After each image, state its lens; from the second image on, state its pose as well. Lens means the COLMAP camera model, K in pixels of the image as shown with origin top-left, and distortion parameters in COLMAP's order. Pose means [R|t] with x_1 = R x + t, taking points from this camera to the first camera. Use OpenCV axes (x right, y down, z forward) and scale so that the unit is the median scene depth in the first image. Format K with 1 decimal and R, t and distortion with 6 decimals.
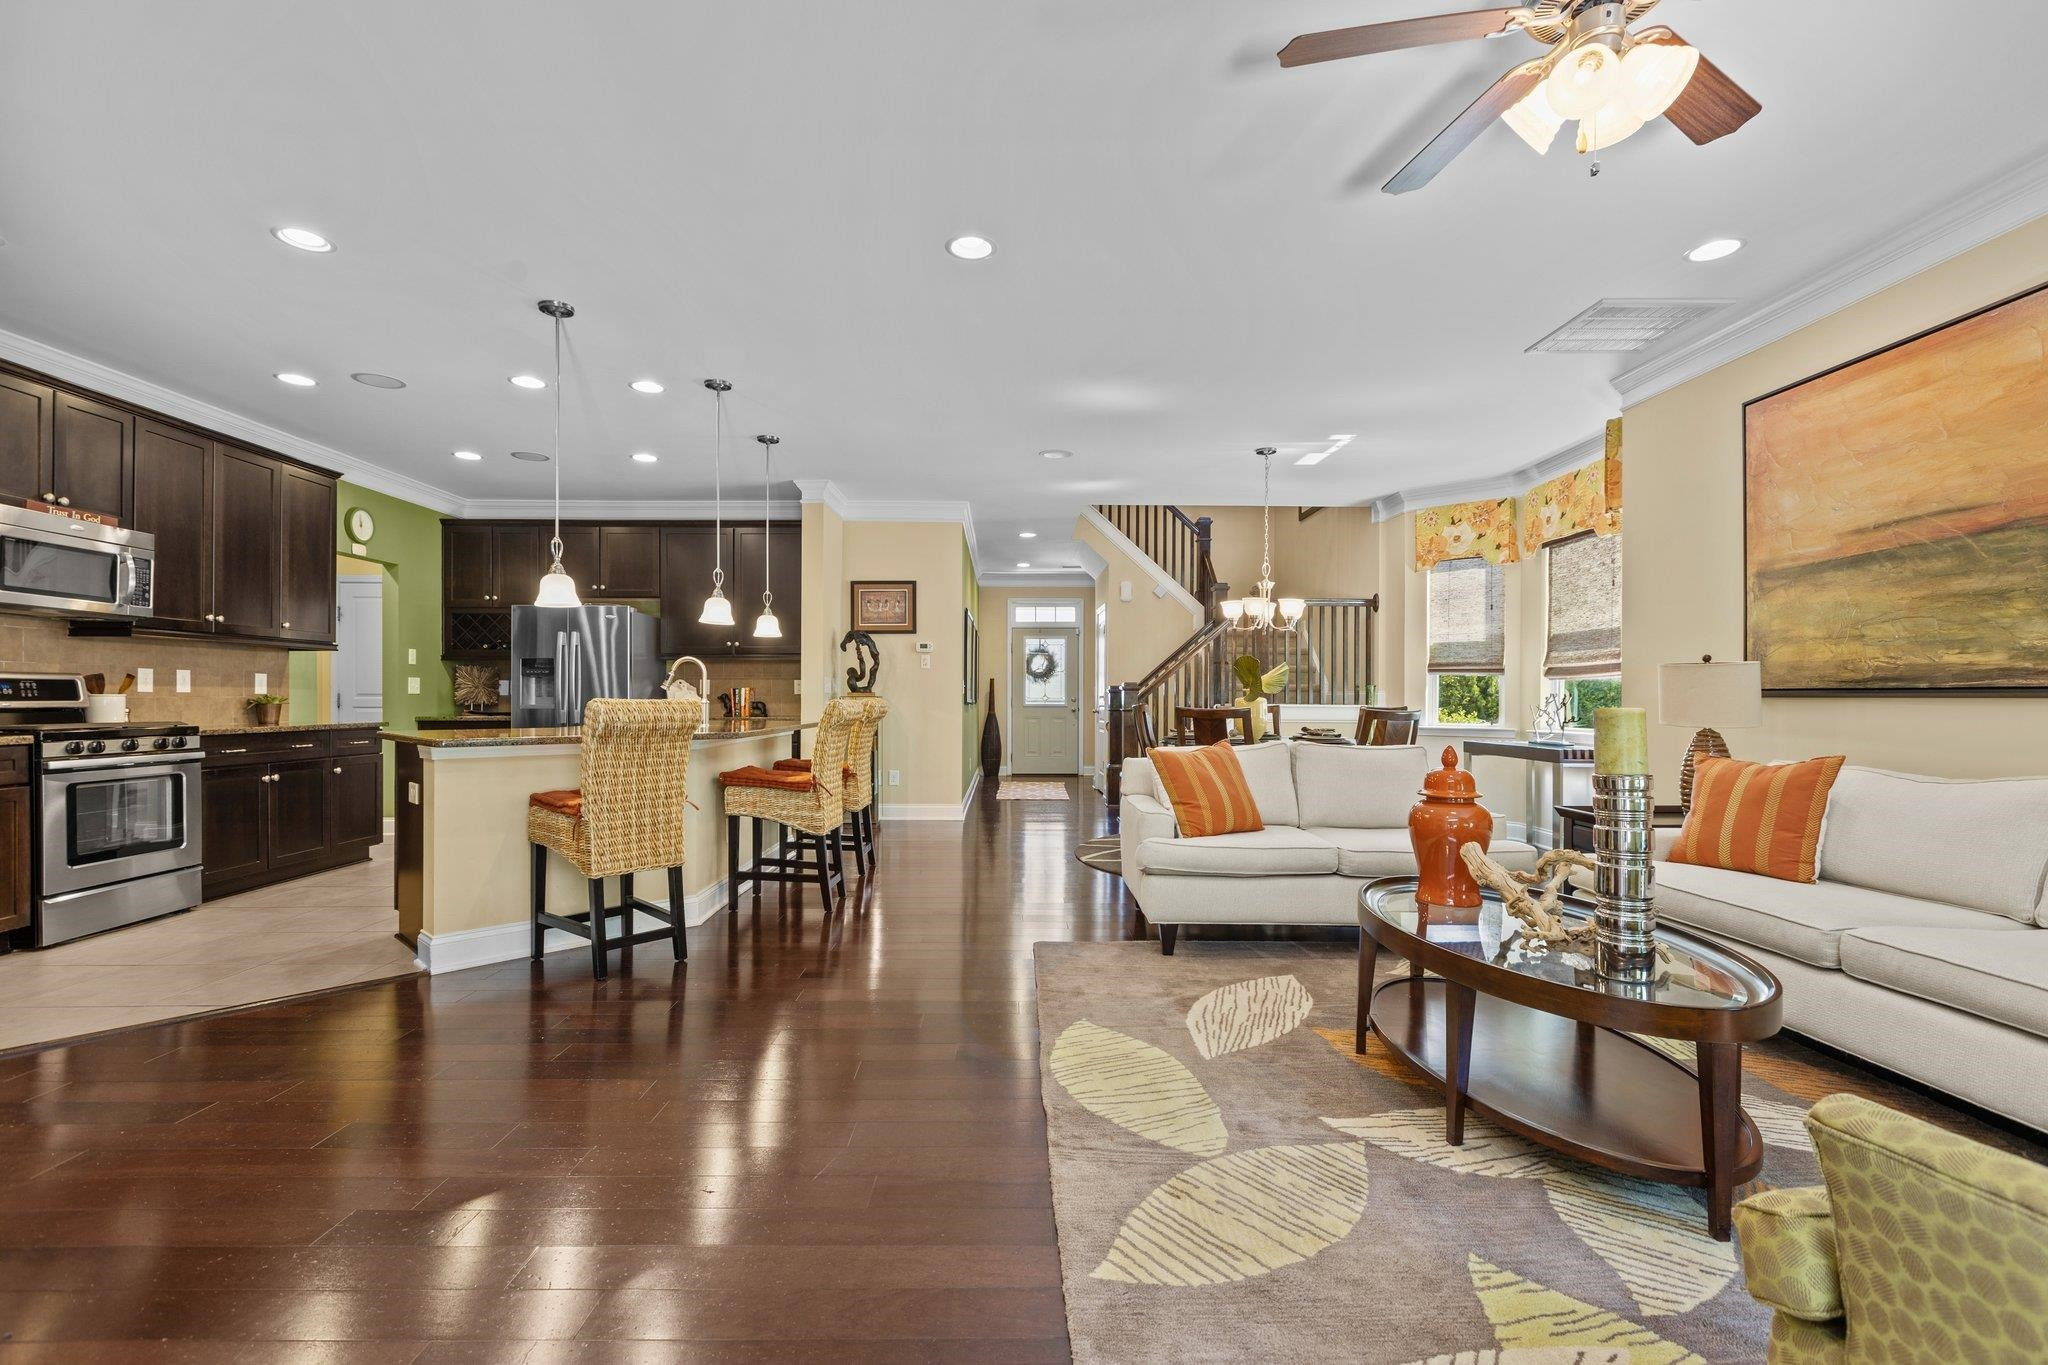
lens RADIAL K [[913.3, 0, 1016.0], [0, 913.3, 693.8], [0, 0, 1]] dist [0.004087, -0.001379]
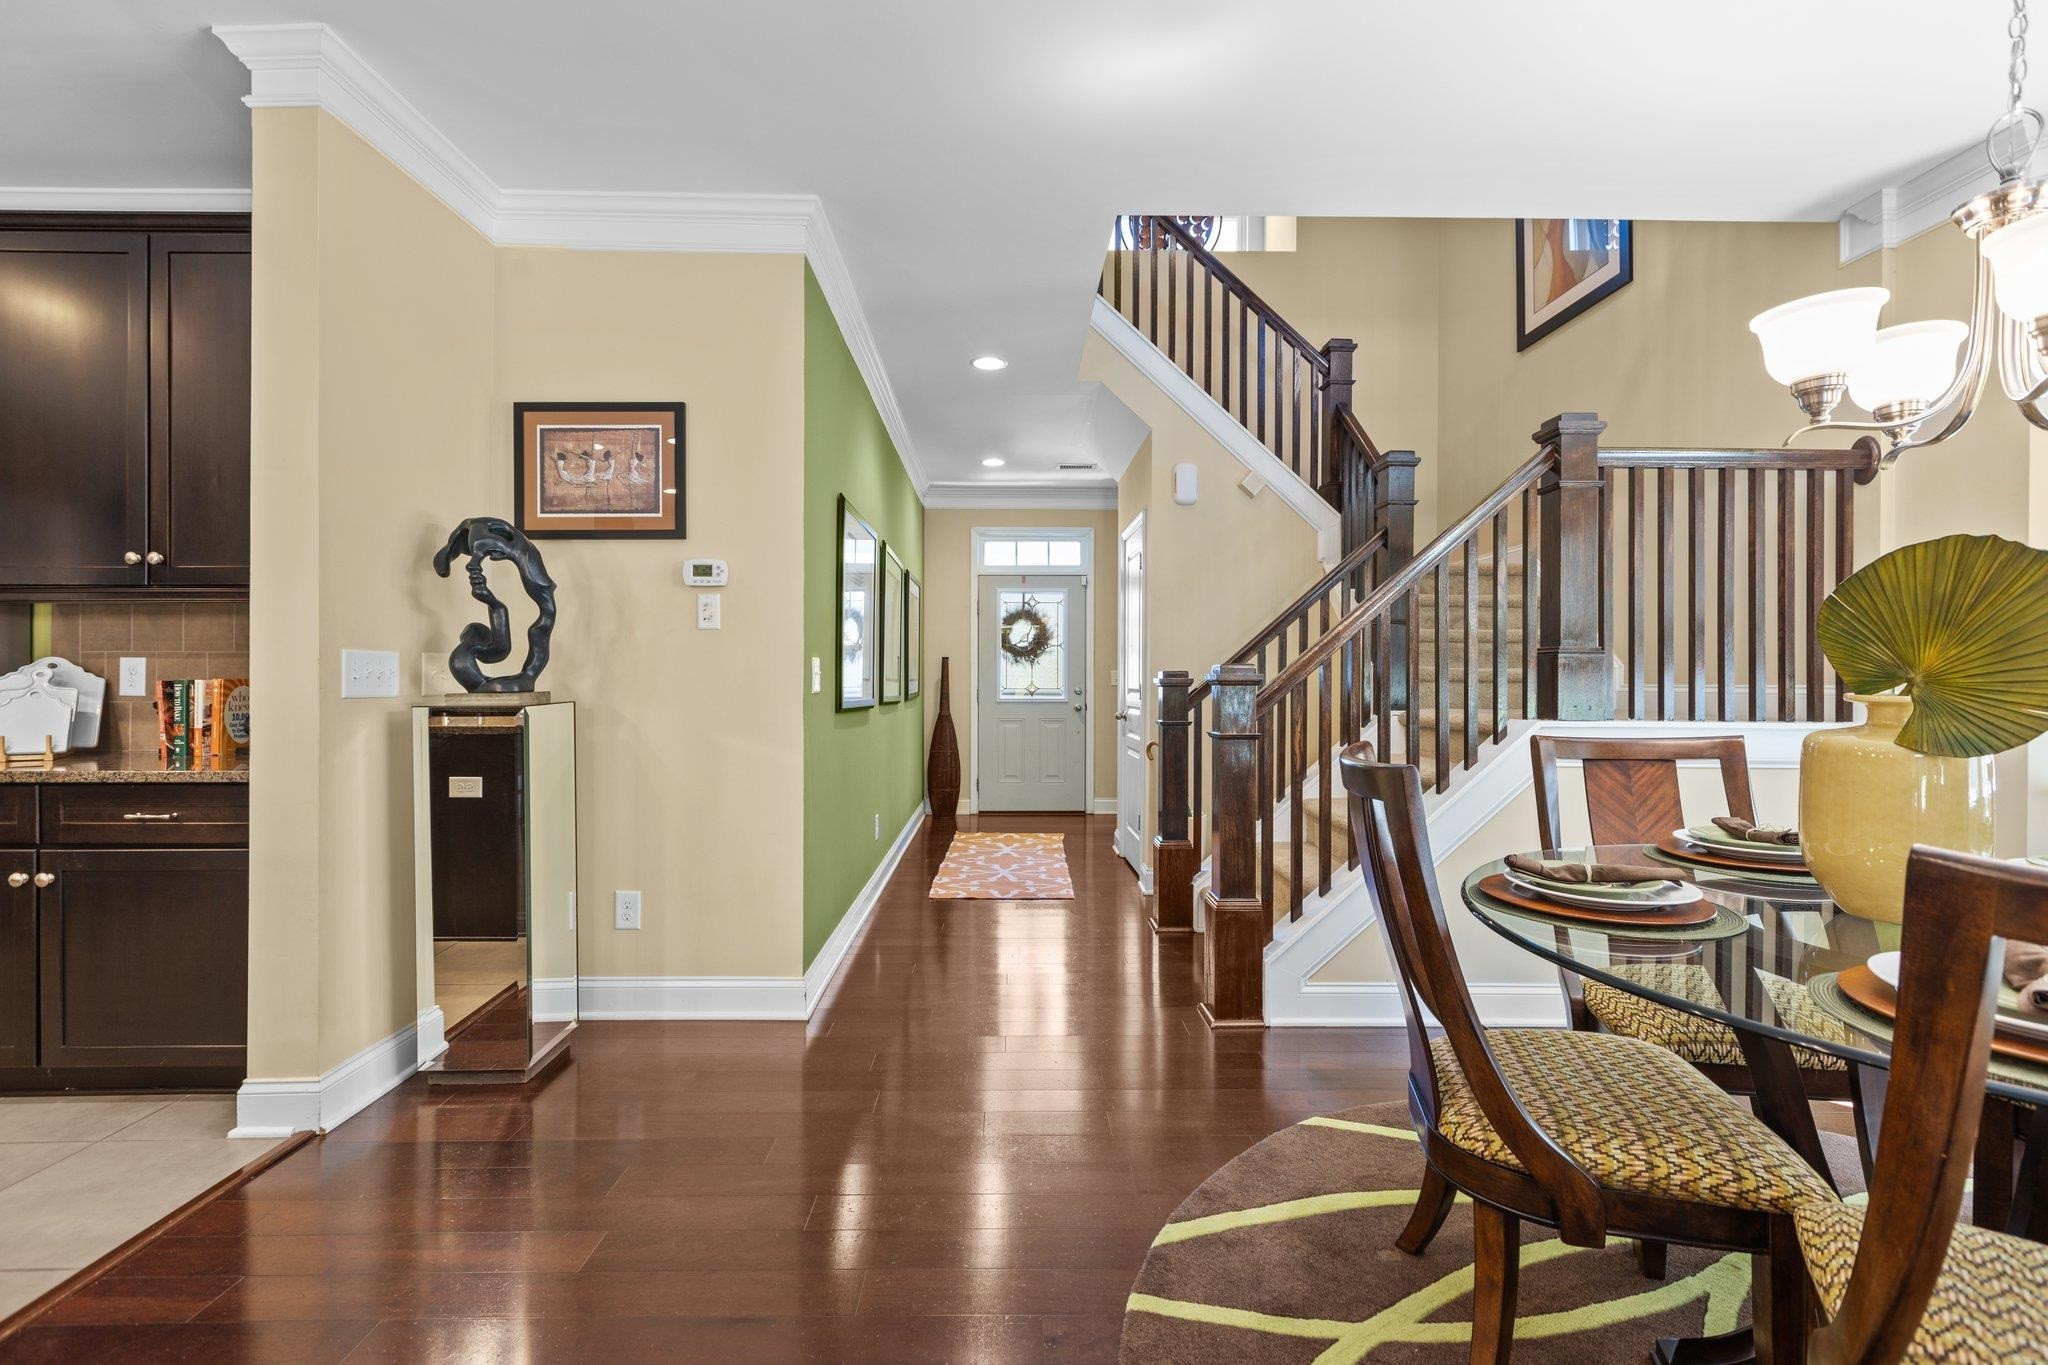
lens RADIAL K [[913.3, 0, 1024.2], [0, 913.3, 678.0], [0, 0, 1]] dist [0.004087, -0.001379]
pose [[0.999934, -0.000395, 0.011475, 0.034041], [0.000348, 0.999992, 0.004031, -0.008964], [-0.011476, -0.004027, 0.999926, 0.673493]]
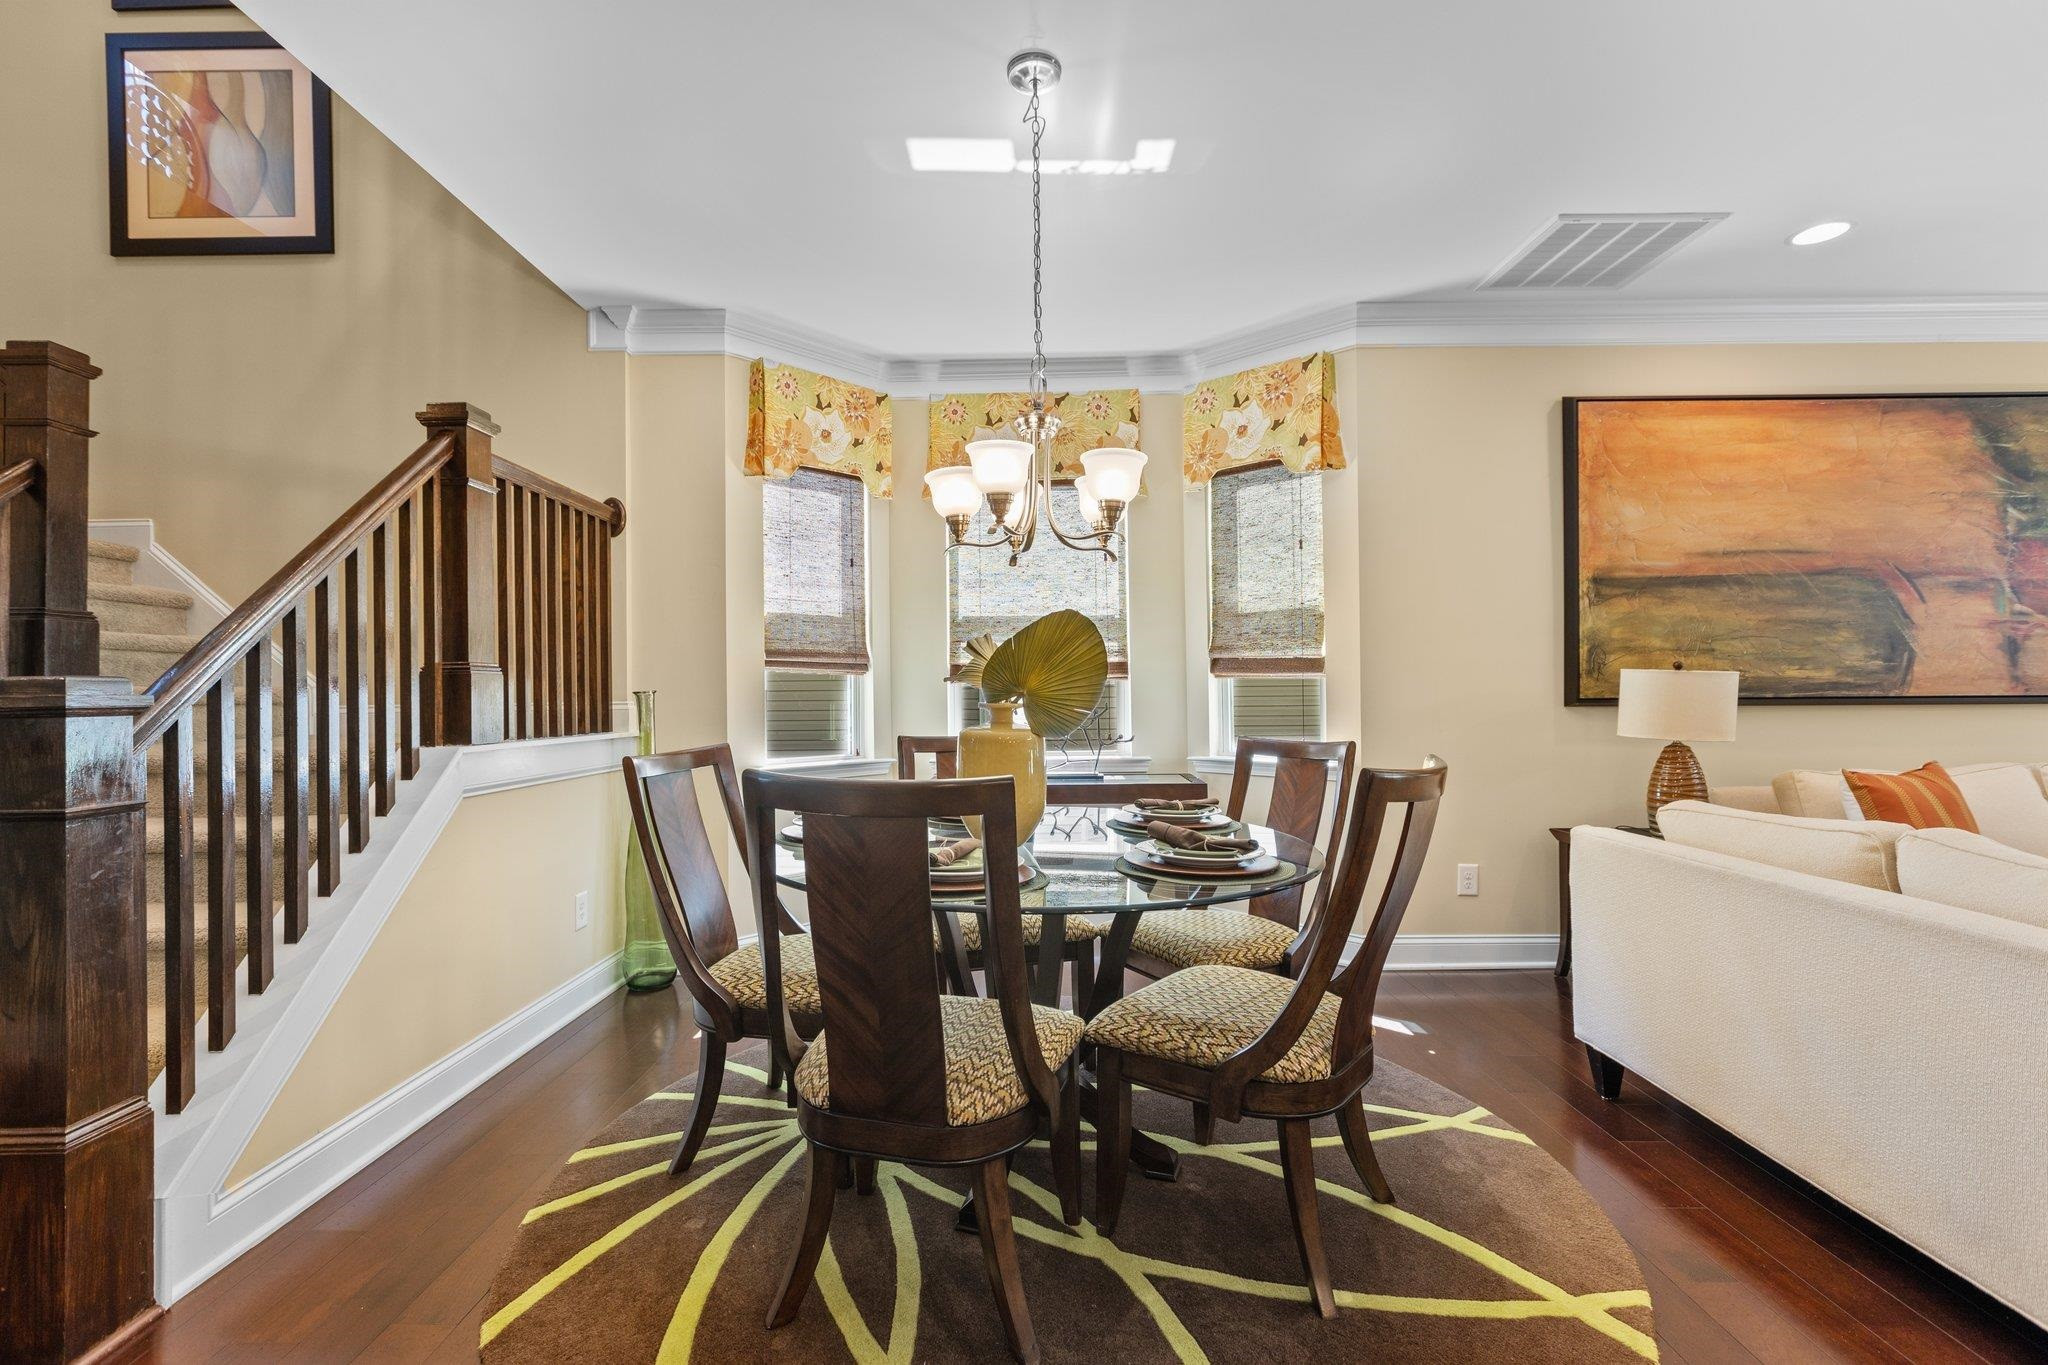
lens RADIAL K [[913.3, 0, 1017.4], [0, 913.3, 683.0], [0, 0, 1]] dist [0.004087, -0.001379]
pose [[0.016243, 0.006763, 0.999845, -0.089121], [0.004302, 0.999967, -0.006834, -0.009253], [-0.999859, 0.004412, 0.016214, 0.860996]]
